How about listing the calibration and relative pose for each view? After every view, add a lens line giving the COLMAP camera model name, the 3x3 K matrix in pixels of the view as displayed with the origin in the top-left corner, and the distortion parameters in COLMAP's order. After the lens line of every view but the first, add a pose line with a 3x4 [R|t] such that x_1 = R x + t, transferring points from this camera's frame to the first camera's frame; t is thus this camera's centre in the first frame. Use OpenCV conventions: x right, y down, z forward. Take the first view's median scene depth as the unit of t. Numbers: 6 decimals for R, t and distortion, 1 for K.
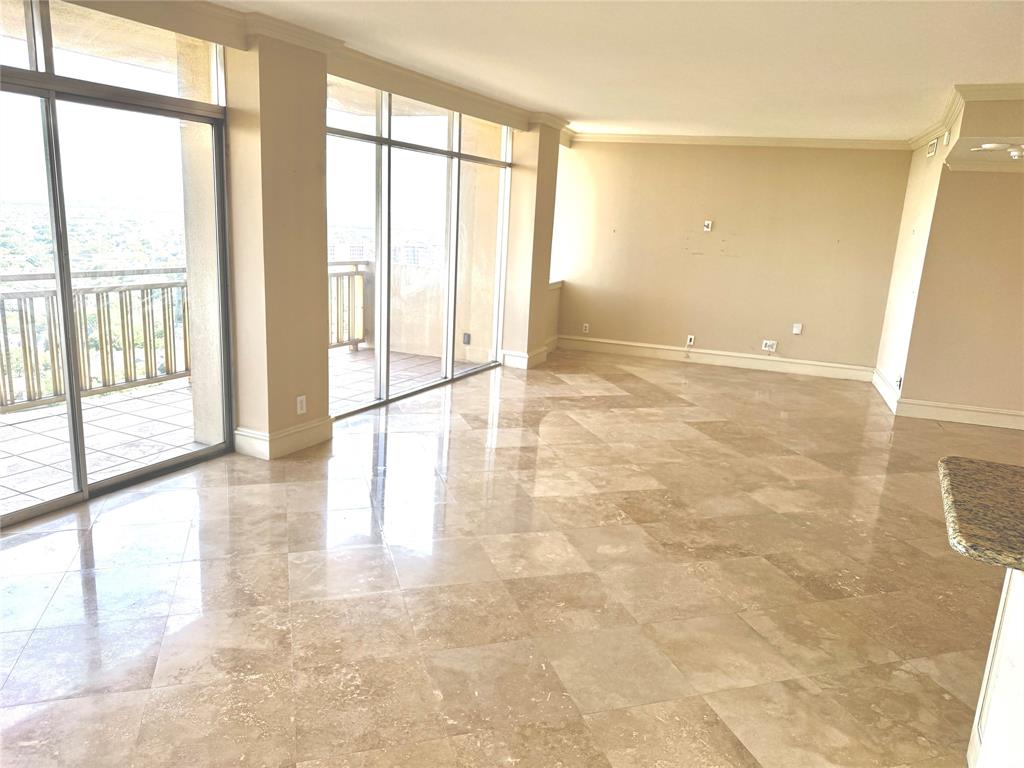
lens RADIAL K [[720.8, 0, 508.7], [0, 720.8, 386.8], [0, 0, 1]] dist [0.113500, -0.159918]
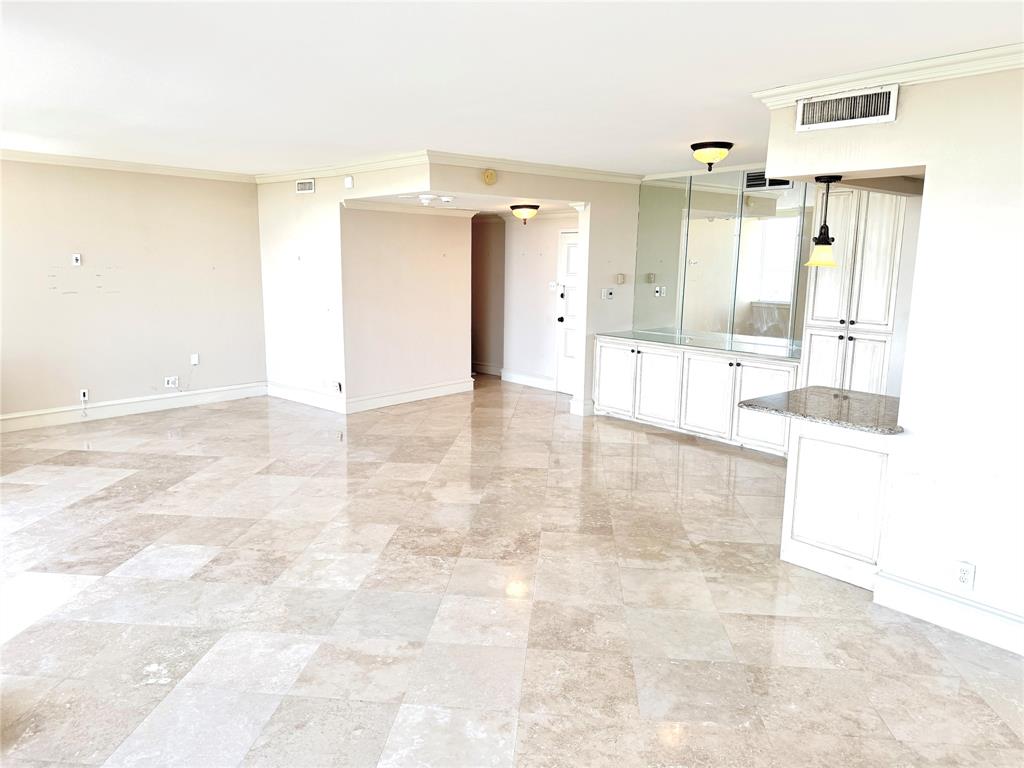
lens RADIAL K [[708.8, 0, 512.0], [0, 708.8, 384.0], [0, 0, 1]] dist [0.139235, -0.157885]
pose [[0.389786, -0.210206, 0.896594, -0.436767], [0.217484, 0.967072, 0.132180, -0.114295], [-0.894856, 0.143473, 0.422668, 0.293171]]
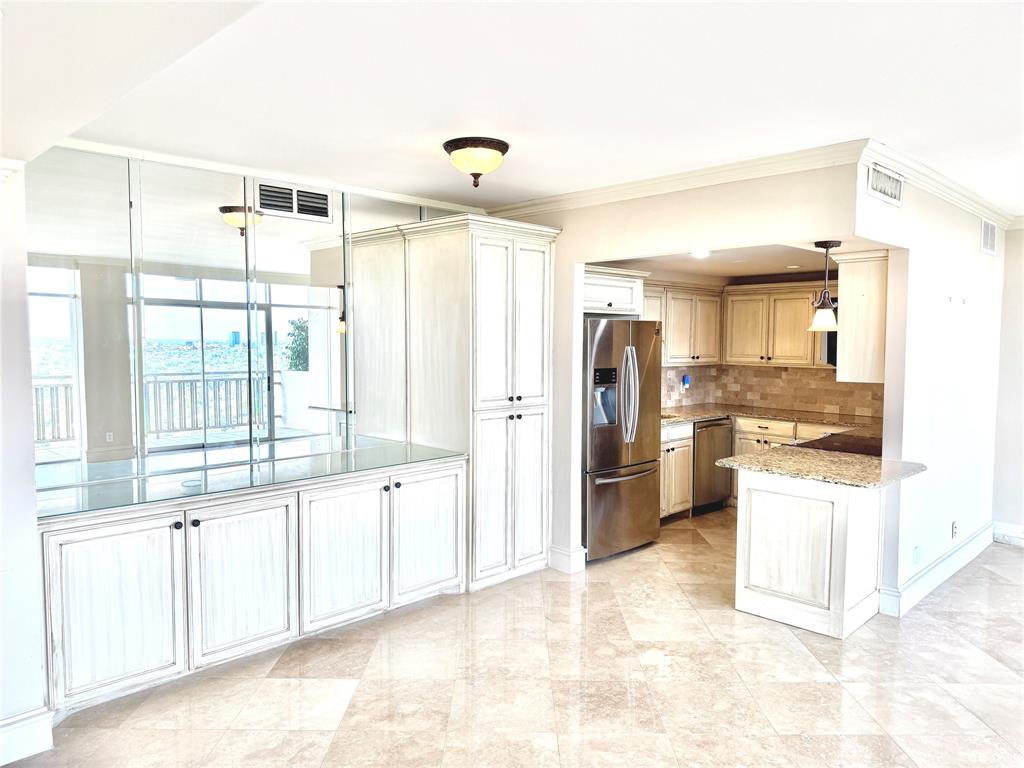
lens RADIAL K [[708.8, 0, 512.0], [0, 708.8, 384.0], [0, 0, 1]] dist [0.139235, -0.157885]
pose [[-0.951595, -0.074086, 0.298293, 0.340793], [0.016561, 0.956745, 0.290455, -0.216017], [-0.306909, 0.281335, -0.909207, 0.988545]]
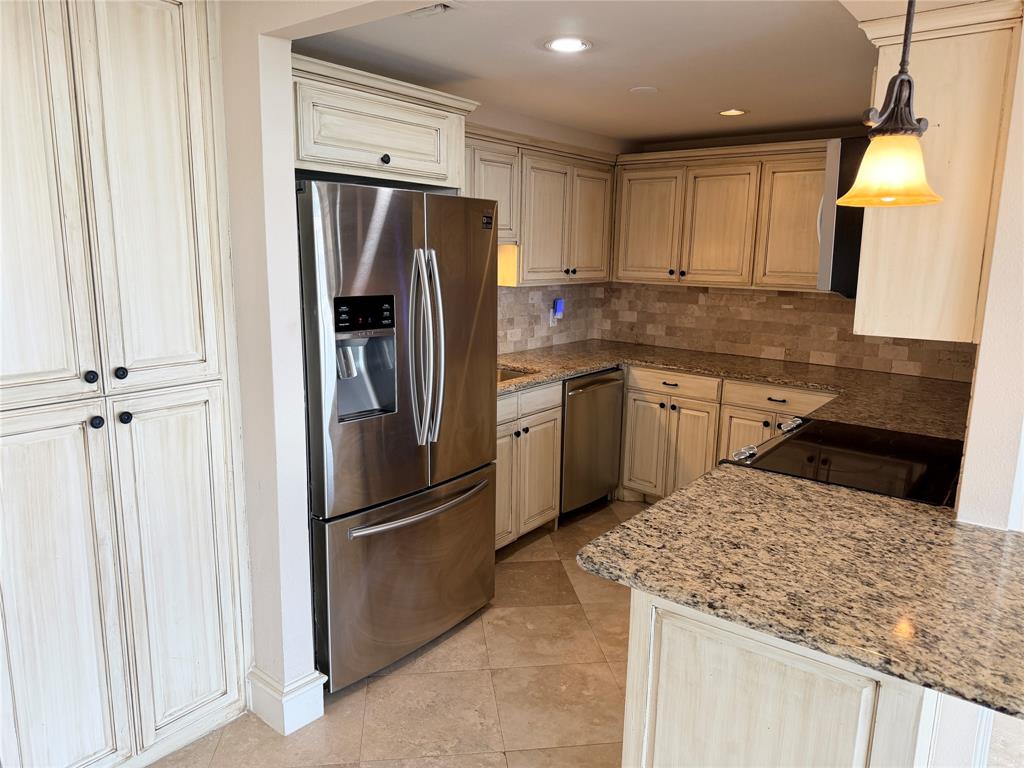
lens RADIAL K [[708.8, 0, 512.0], [0, 708.8, 384.0], [0, 0, 1]] dist [0.139235, -0.157885]
pose [[-0.983510, -0.097908, 0.152058, 0.344413], [-0.027459, 0.911878, 0.409543, -0.107238], [-0.178756, 0.398614, -0.899529, 0.544963]]
